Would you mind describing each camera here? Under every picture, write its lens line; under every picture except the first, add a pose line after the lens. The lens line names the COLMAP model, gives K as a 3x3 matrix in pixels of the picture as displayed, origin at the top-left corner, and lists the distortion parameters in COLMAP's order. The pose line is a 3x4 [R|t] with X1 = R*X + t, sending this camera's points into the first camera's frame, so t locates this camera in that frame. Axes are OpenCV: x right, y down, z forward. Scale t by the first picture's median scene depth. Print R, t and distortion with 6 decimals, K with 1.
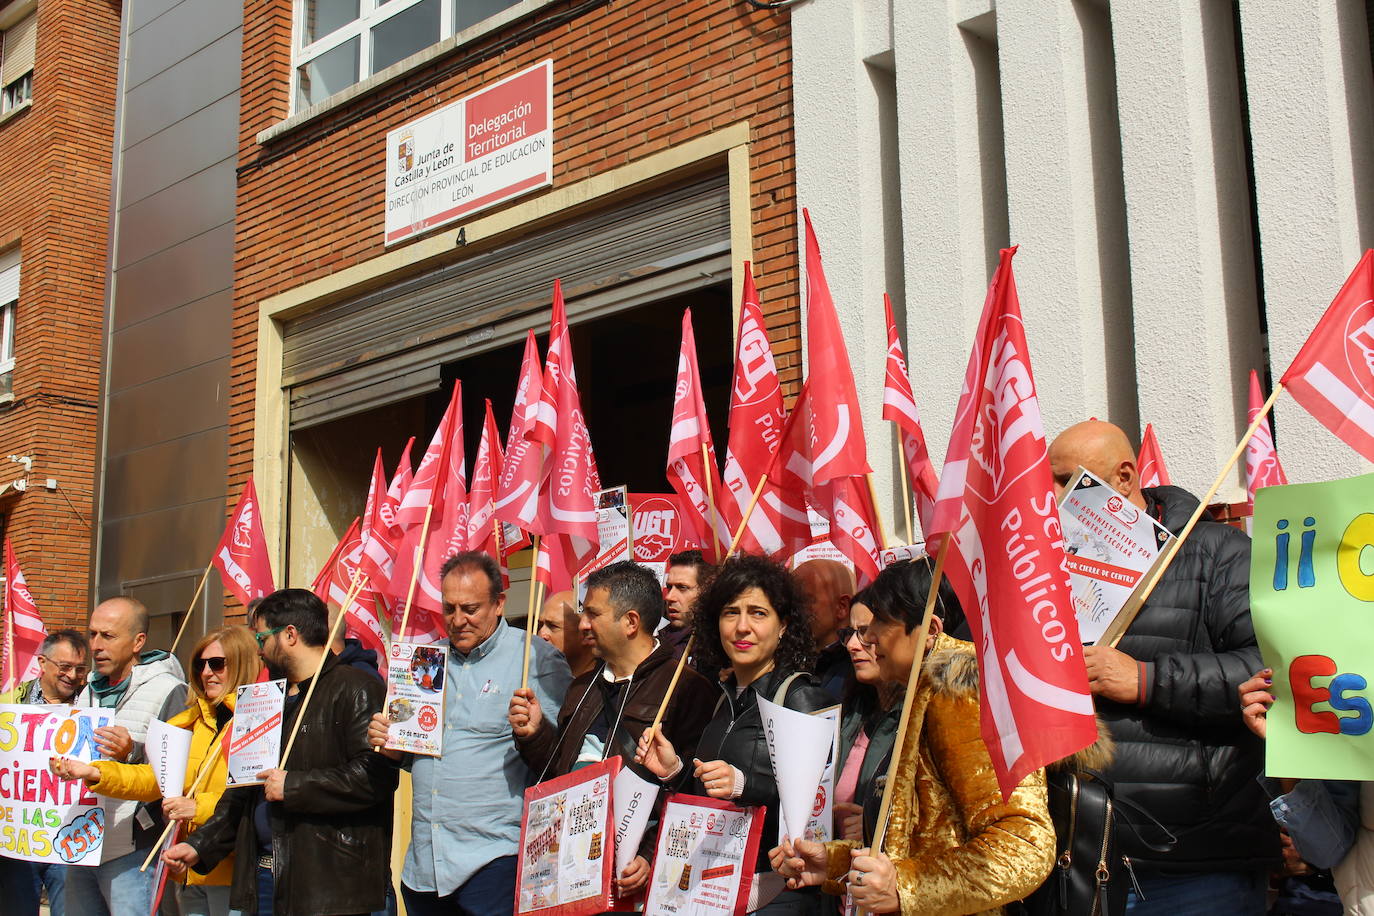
lens RADIAL K [[1776.3, 0, 673.5], [0, 1776.3, 463.8], [0, 0, 1]] dist [-0.002480, 0.000000]
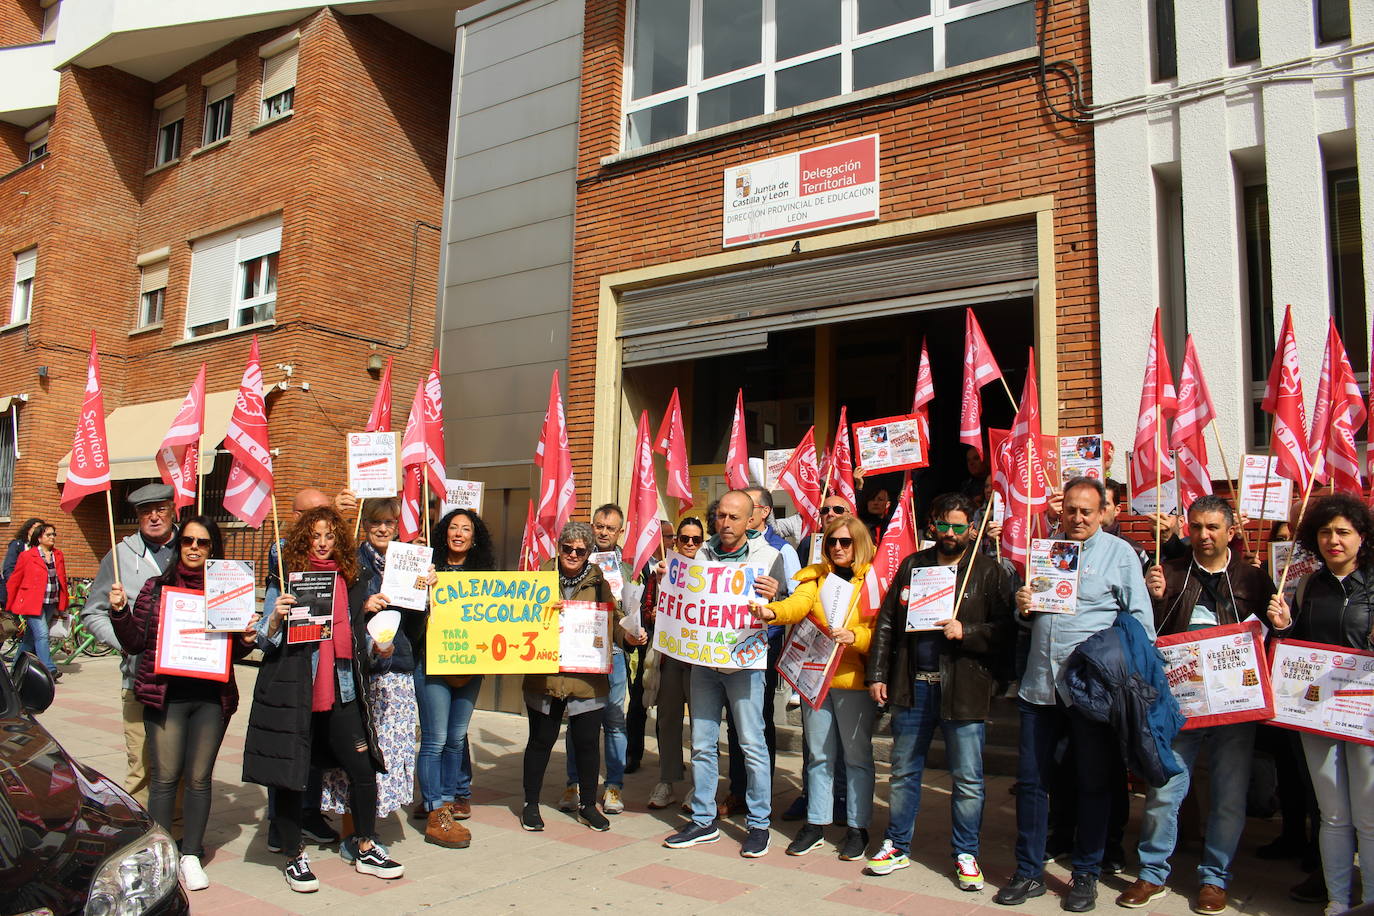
lens RADIAL K [[1232.7, 0, 678.5], [0, 1232.7, 464.6], [0, 0, 1]] dist [-0.139698, 0.090611]
pose [[0.989591, 0.069423, 0.126053, -0.325196], [-0.076072, 0.995911, 0.048723, 0.006992], [-0.122155, -0.057805, 0.990826, 0.011743]]
